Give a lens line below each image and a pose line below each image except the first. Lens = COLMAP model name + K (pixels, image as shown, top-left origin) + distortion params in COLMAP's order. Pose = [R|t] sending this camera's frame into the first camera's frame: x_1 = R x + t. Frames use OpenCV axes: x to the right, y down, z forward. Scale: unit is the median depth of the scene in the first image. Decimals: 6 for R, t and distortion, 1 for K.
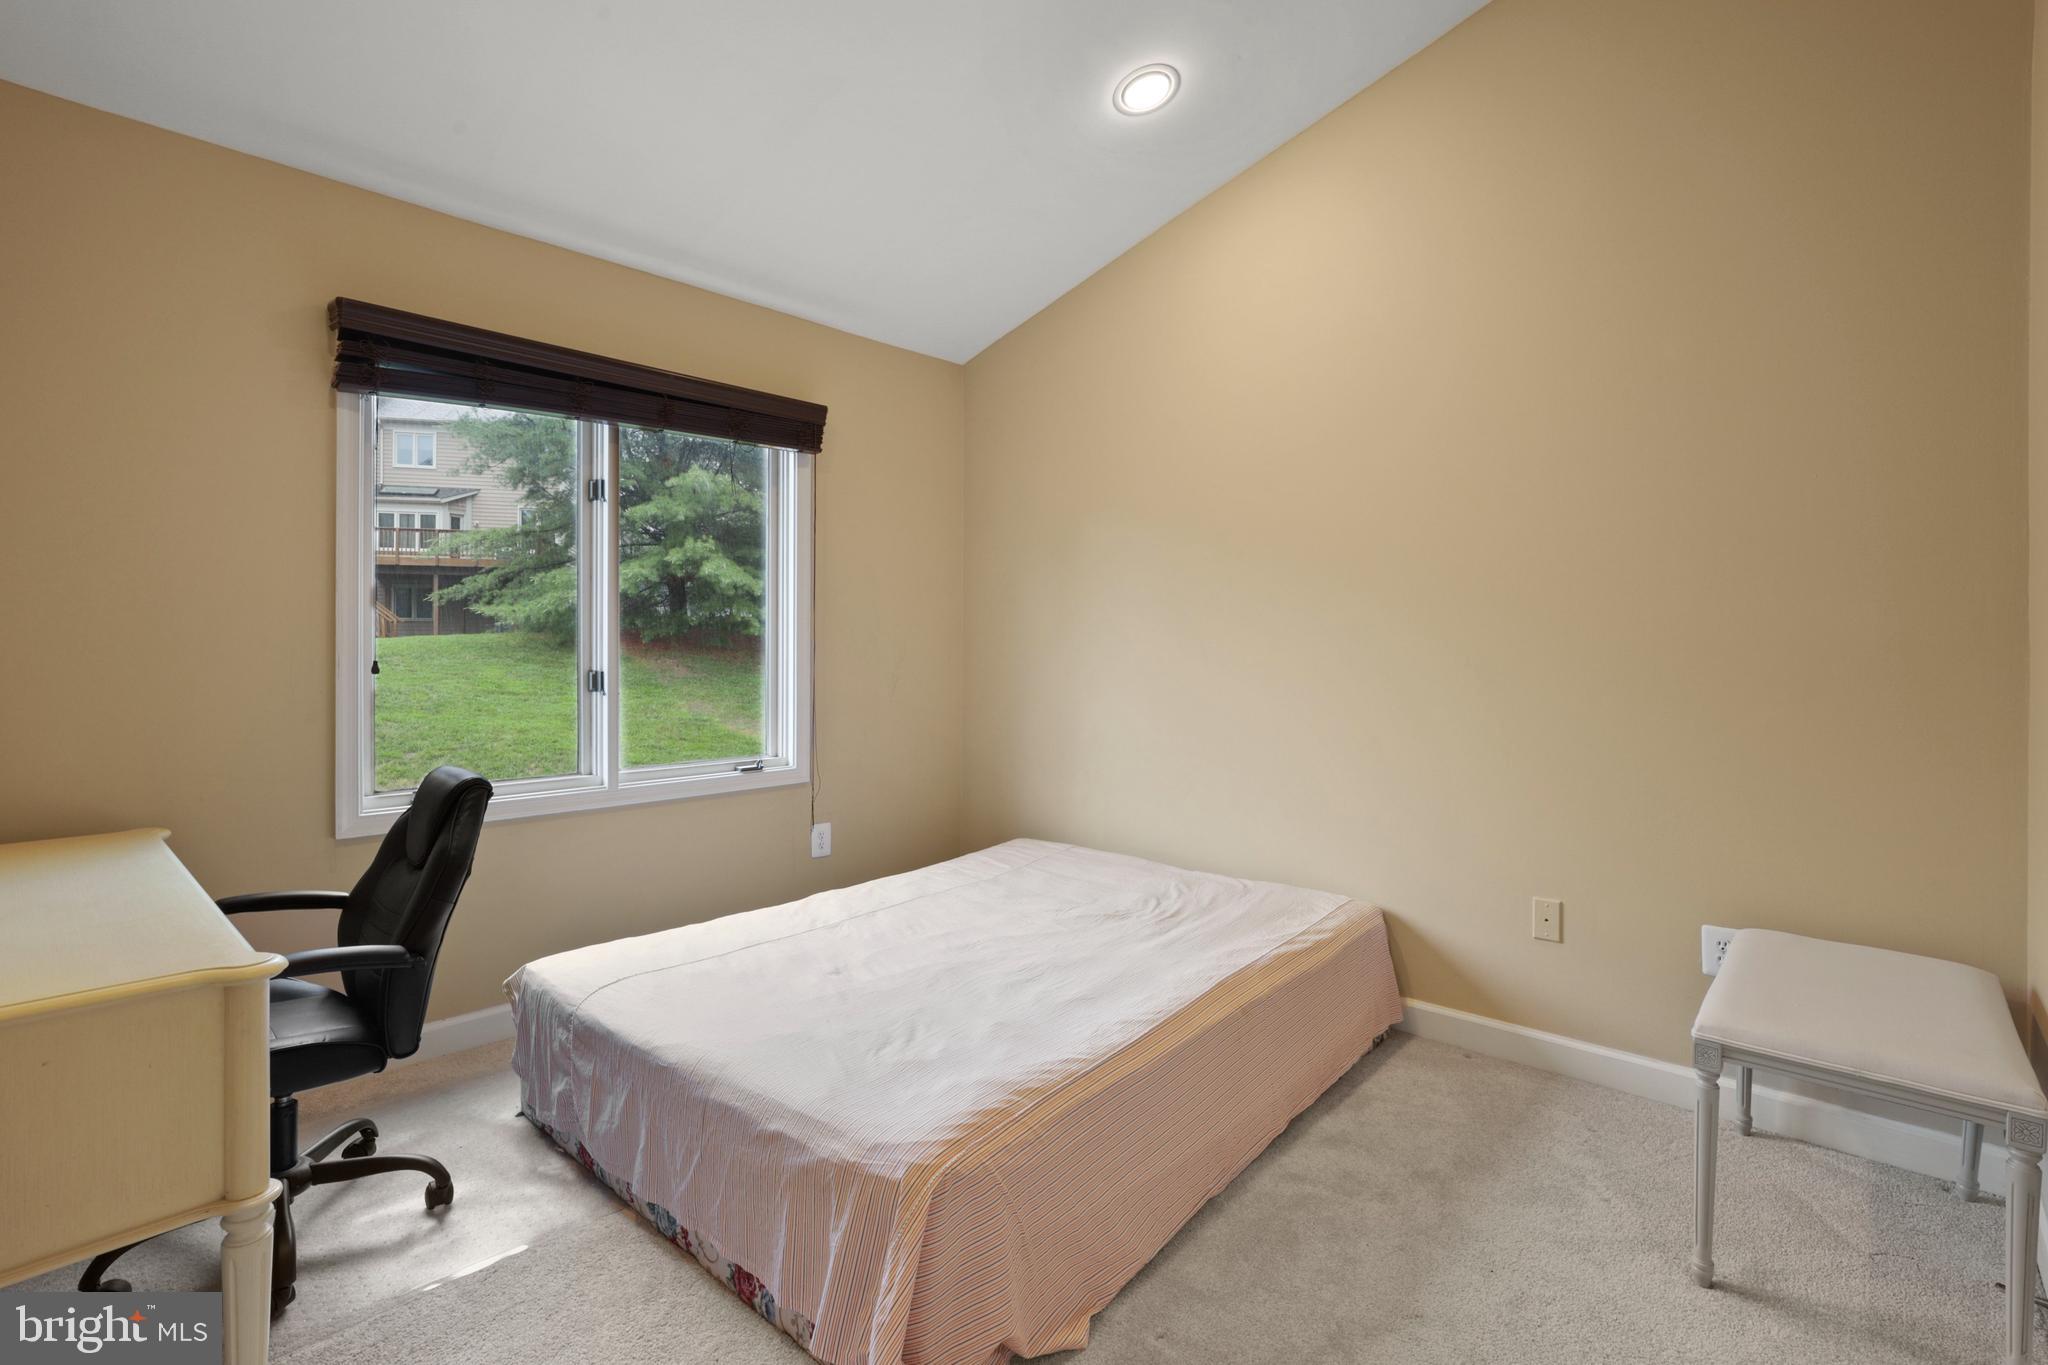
lens RADIAL K [[940.6, 0, 1024.2], [0, 940.6, 675.1], [0, 0, 1]] dist [-0.002543, 0.000374]
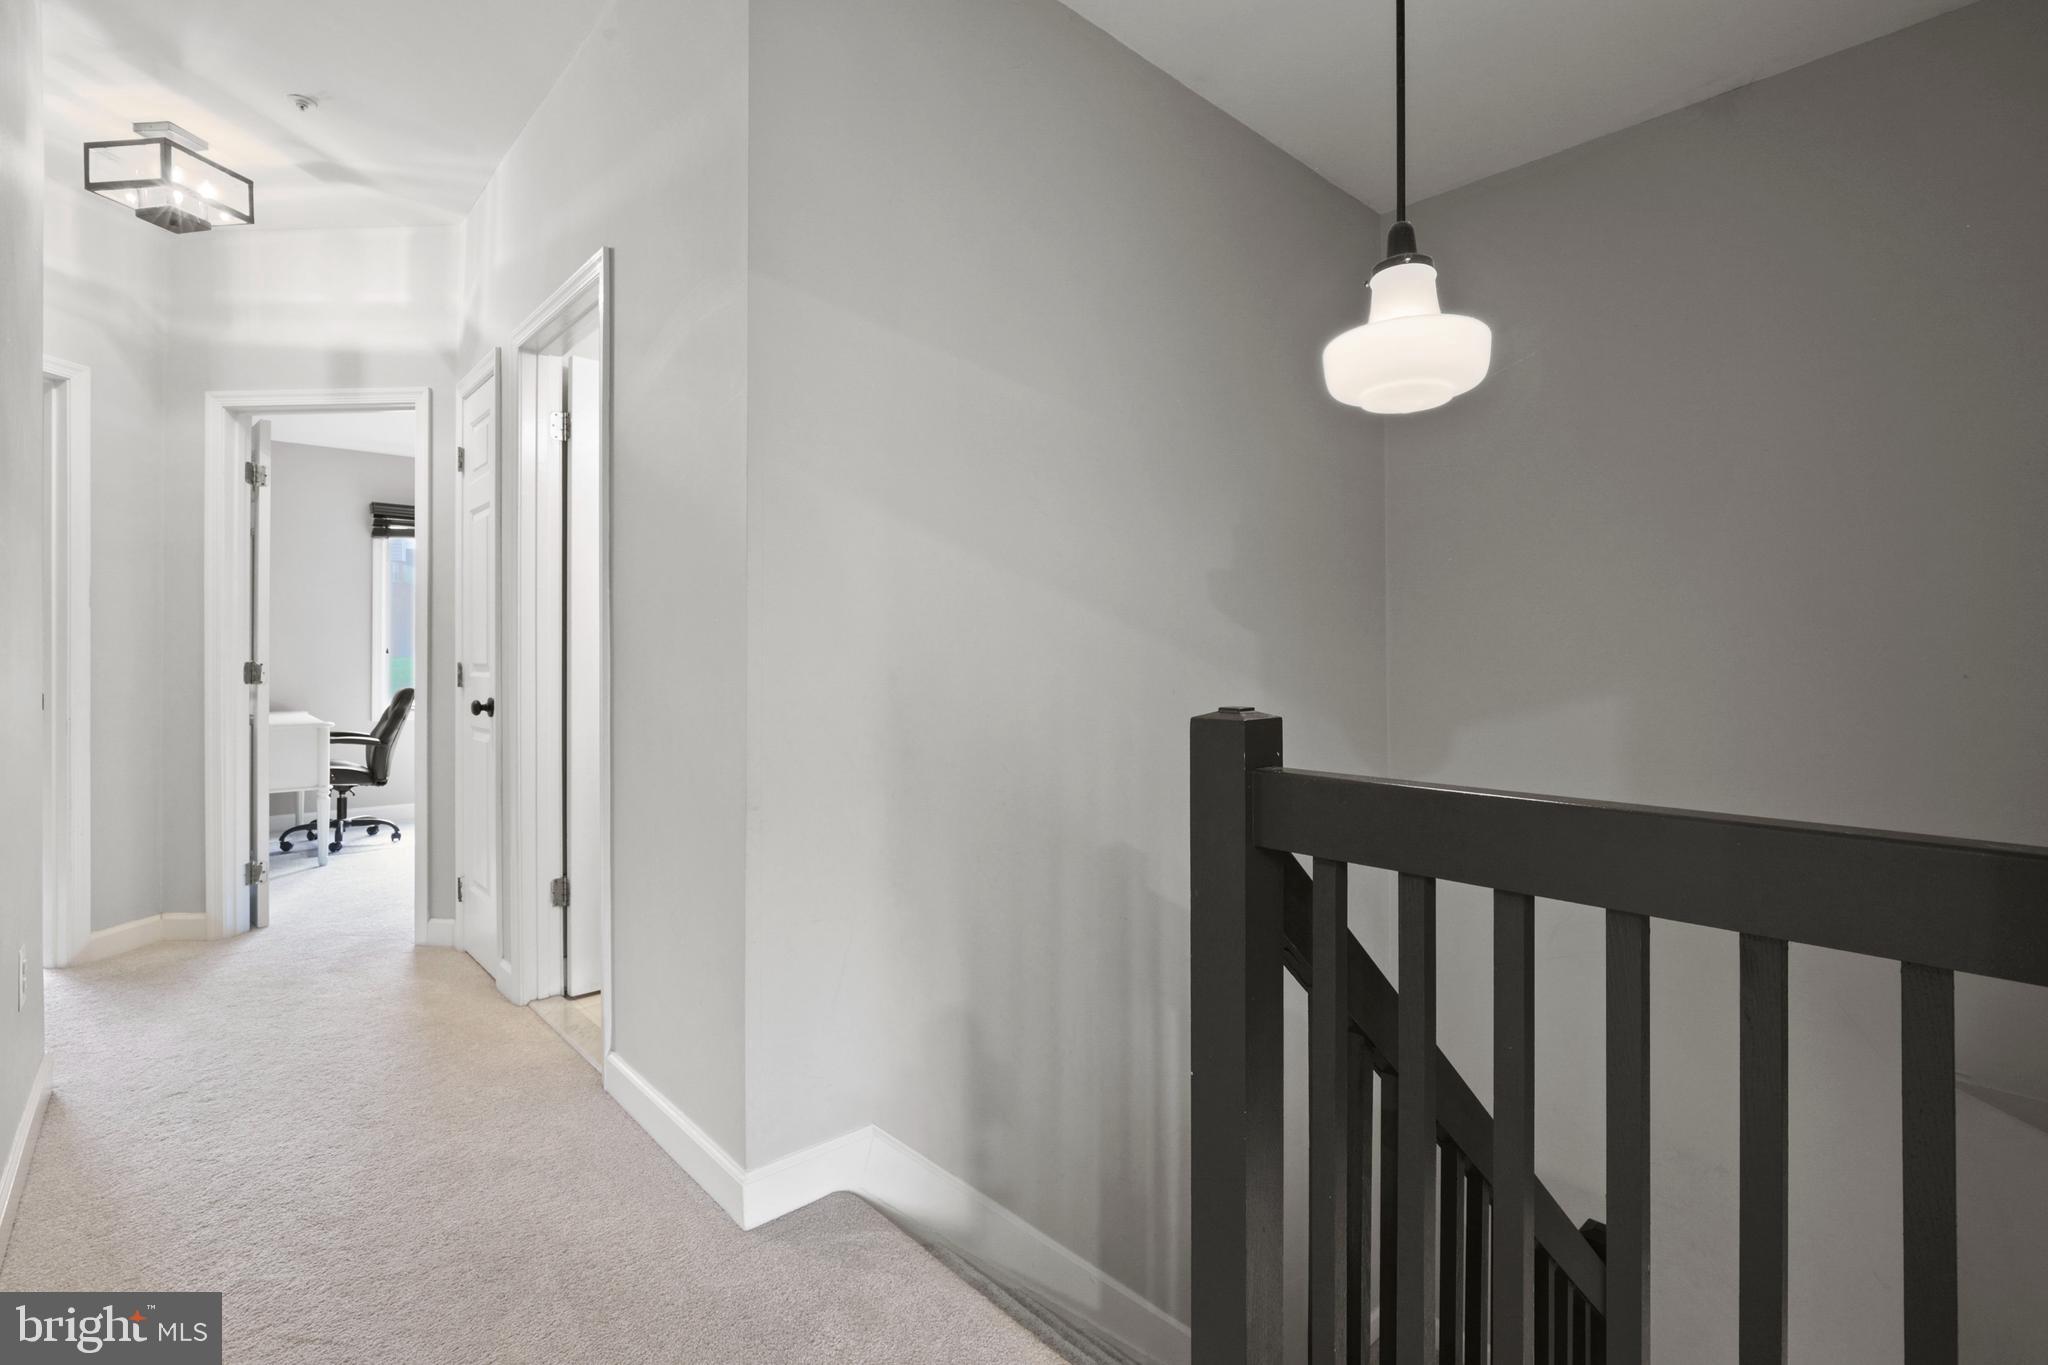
lens RADIAL K [[940.6, 0, 1019.7], [0, 940.6, 681.7], [0, 0, 1]] dist [-0.002543, 0.000374]
pose [[0.995389, -0.002238, -0.095899, 1.457563], [0.001685, 0.999981, -0.005846, 0.105409], [0.095910, 0.005657, 0.995374, -1.569119]]
